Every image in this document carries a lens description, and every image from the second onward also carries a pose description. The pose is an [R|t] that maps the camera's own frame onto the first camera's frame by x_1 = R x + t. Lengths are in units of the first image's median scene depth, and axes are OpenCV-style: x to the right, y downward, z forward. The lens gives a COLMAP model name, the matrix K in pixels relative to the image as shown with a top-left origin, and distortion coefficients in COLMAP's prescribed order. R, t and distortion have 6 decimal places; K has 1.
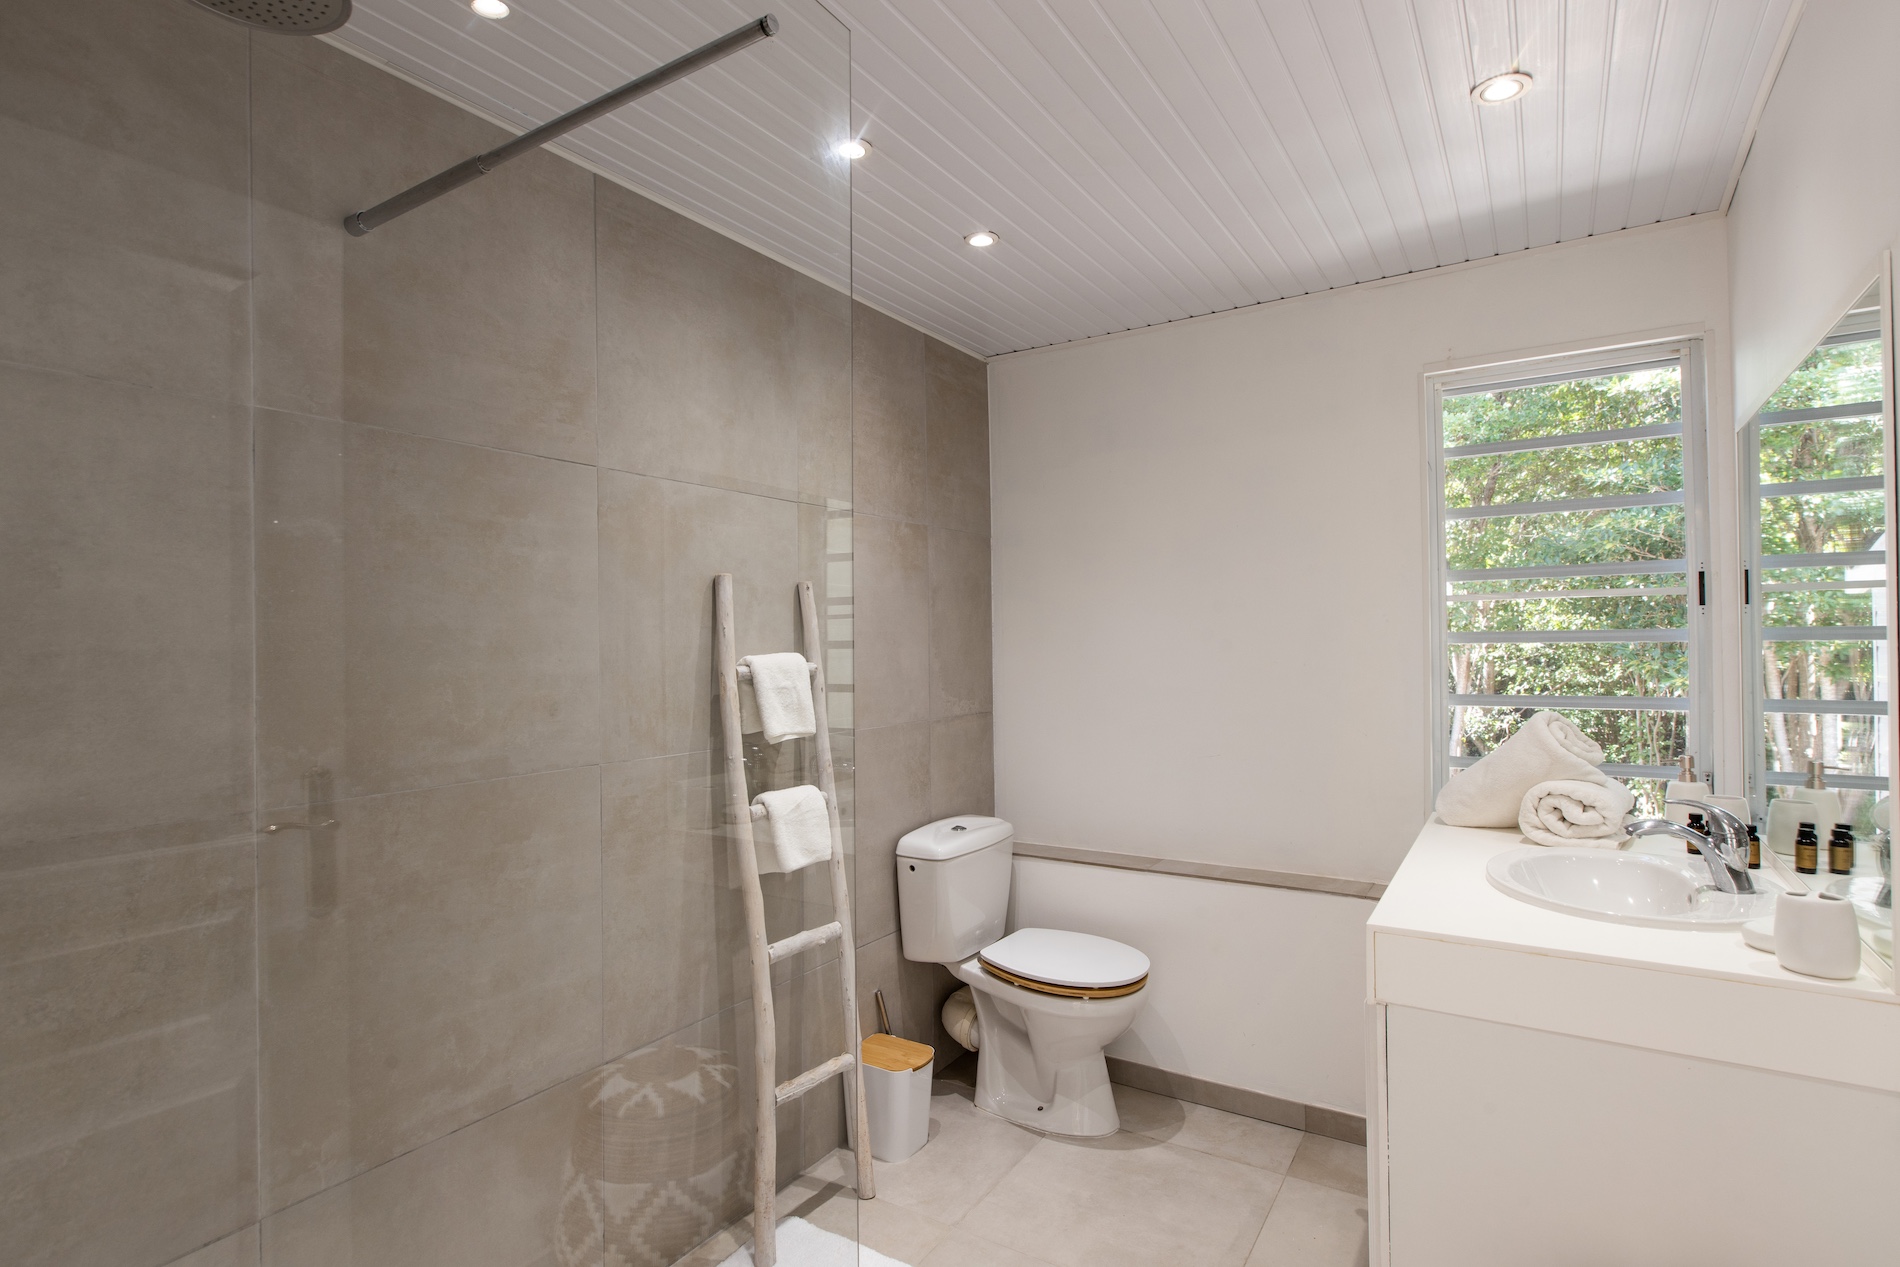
lens RADIAL K [[958.2, 0, 941.8], [0, 958.2, 638.2], [0, 0, 1]] dist [0.000185, -0.001301]
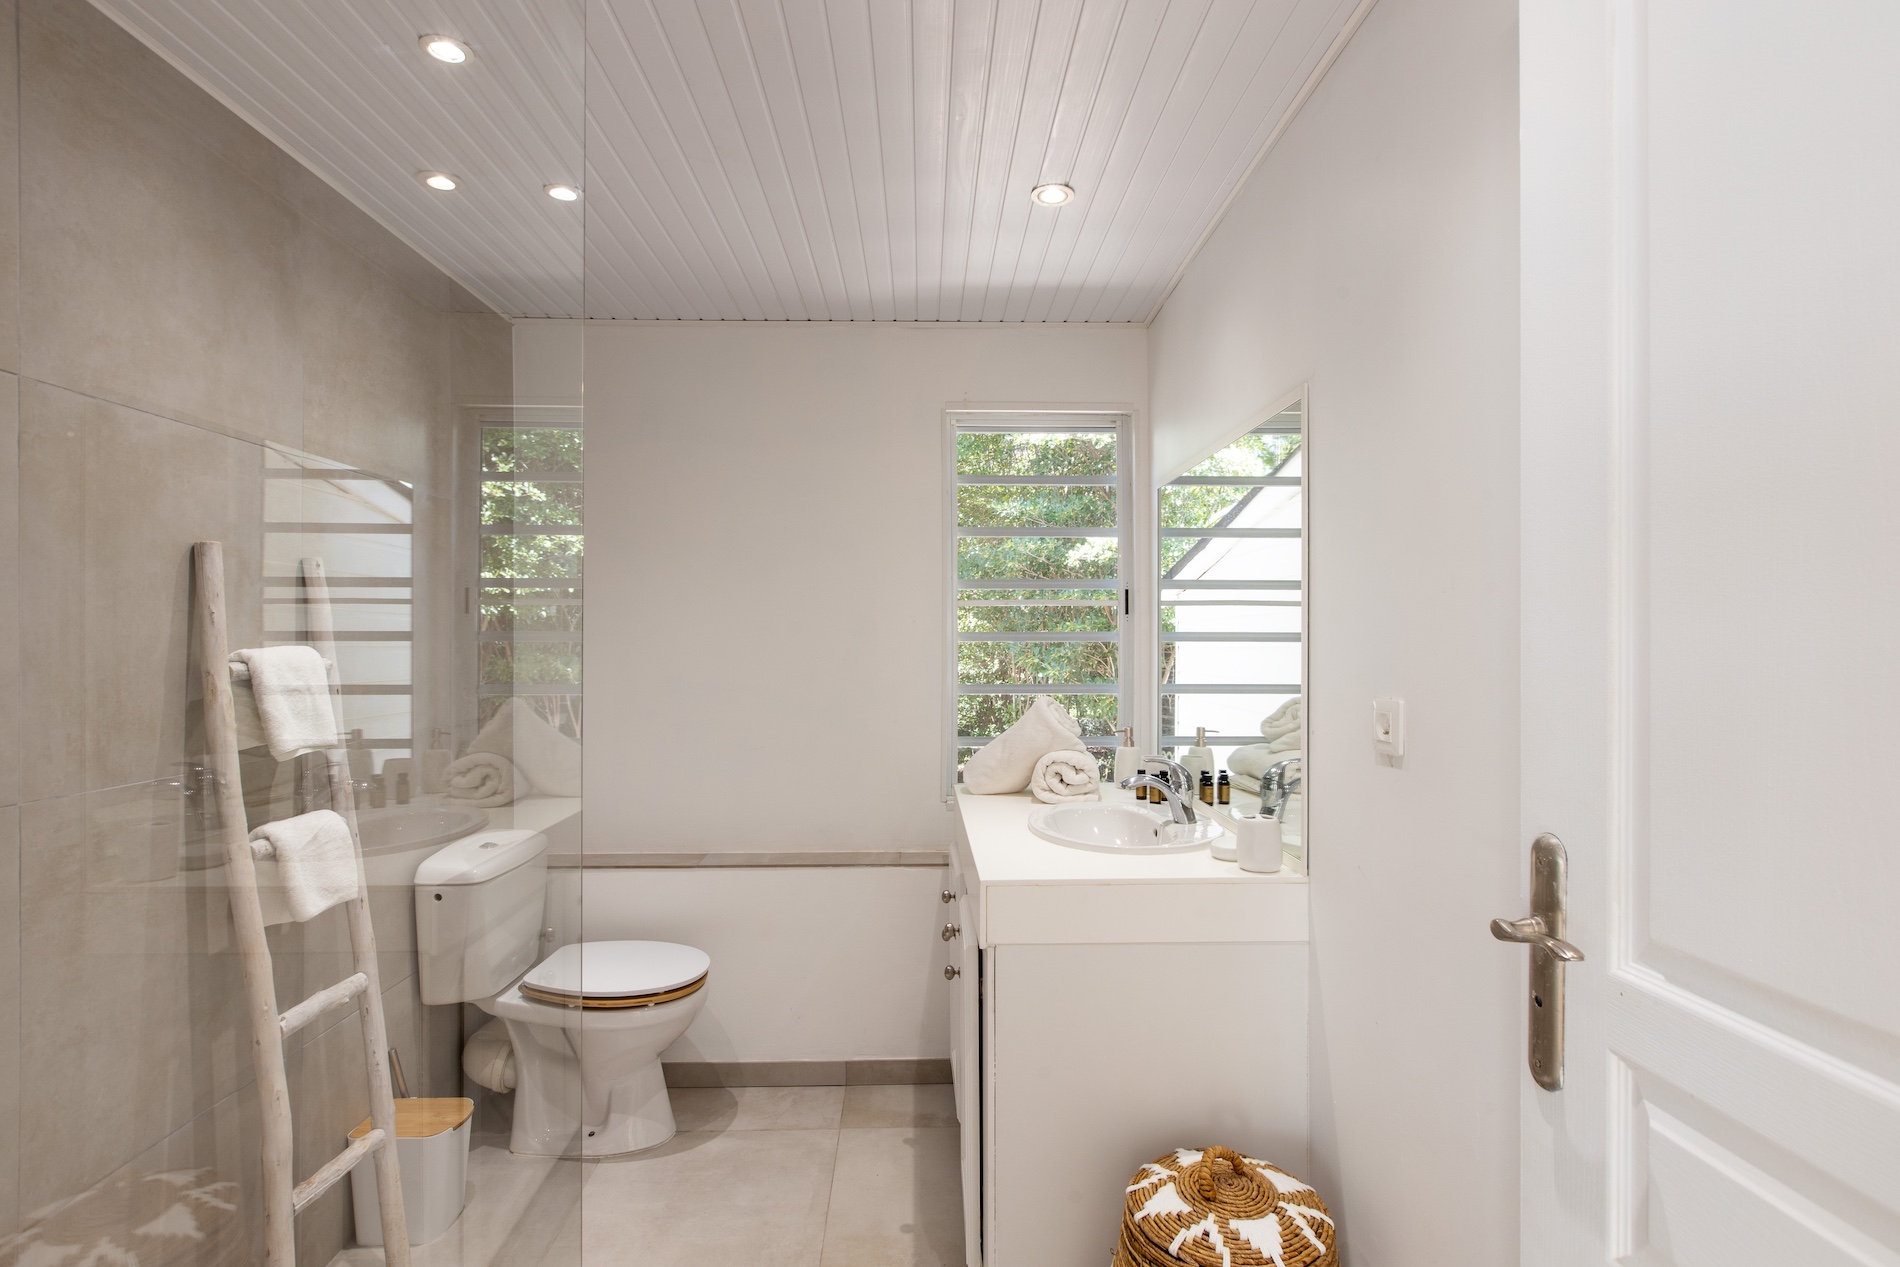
lens RADIAL K [[958.2, 0, 946.4], [0, 958.2, 638.2], [0, 0, 1]] dist [0.000185, -0.001301]
pose [[0.823060, 0.011281, 0.567842, -0.174917], [-0.013279, 0.999912, -0.000619, 0.002613], [-0.567799, -0.007031, 0.823137, 0.041437]]
